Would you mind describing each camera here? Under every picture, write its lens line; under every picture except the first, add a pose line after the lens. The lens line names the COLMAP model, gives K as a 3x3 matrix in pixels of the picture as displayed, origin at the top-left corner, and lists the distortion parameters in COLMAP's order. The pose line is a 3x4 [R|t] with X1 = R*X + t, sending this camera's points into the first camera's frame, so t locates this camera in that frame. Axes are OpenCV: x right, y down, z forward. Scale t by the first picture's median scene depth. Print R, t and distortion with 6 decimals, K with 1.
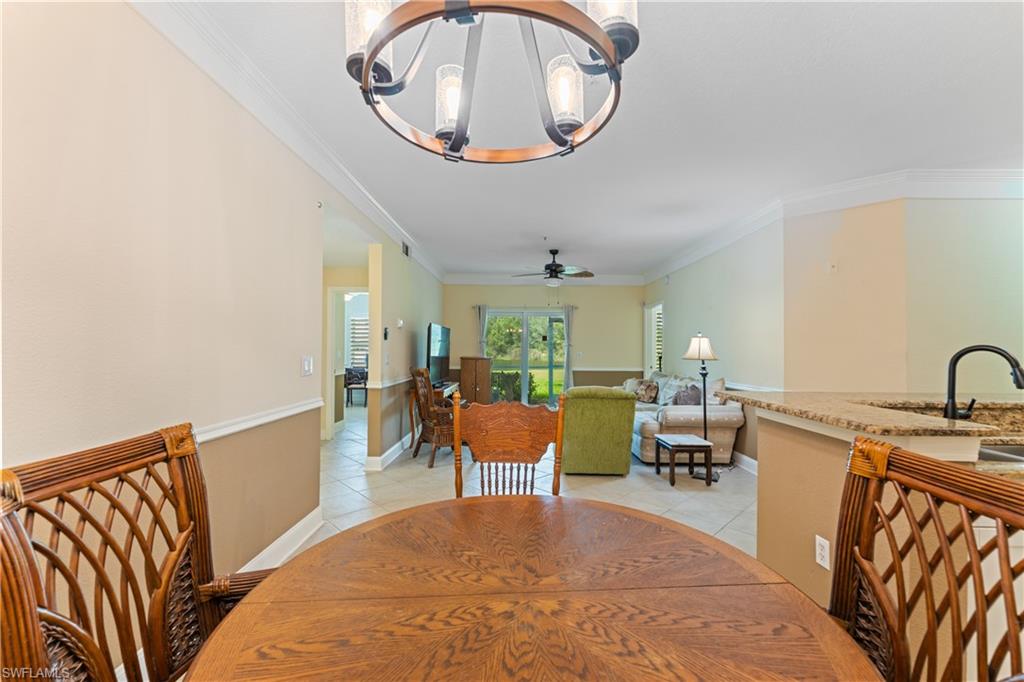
lens RADIAL K [[409.2, 0, 513.9], [0, 409.2, 343.8], [0, 0, 1]] dist [0.000327, -0.000060]
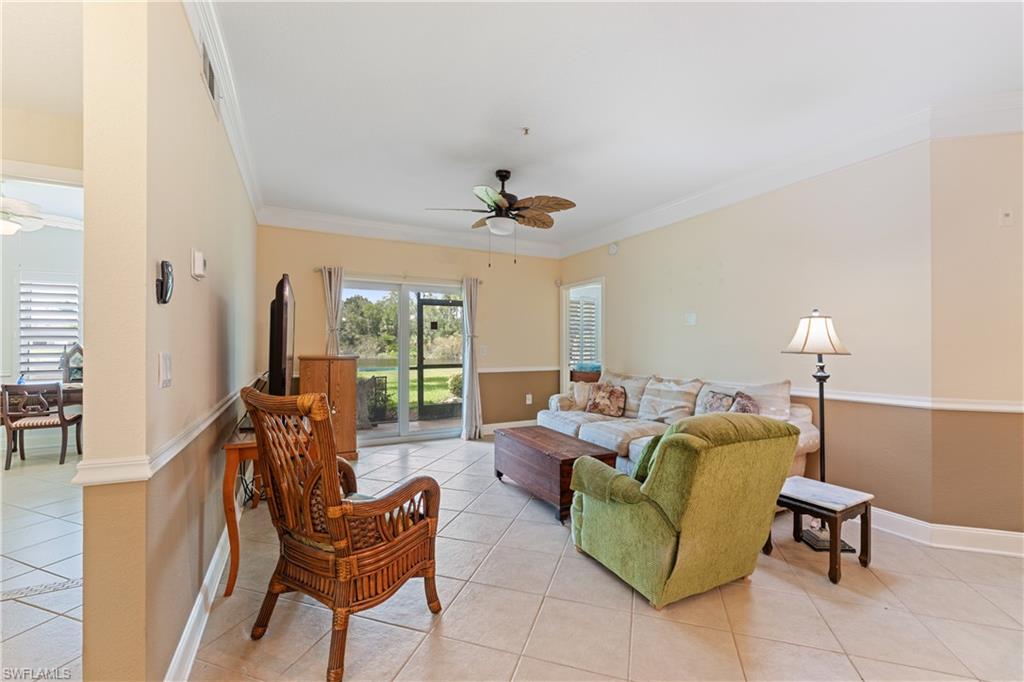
lens RADIAL K [[411.7, 0, 500.8], [0, 411.7, 343.4], [0, 0, 1]] dist [-0.000245, 0.000088]
pose [[0.890238, -0.004277, 0.455476, -0.175167], [-0.000041, 0.999955, 0.009470, 0.011953], [-0.455496, -0.008450, 0.890198, 0.473340]]
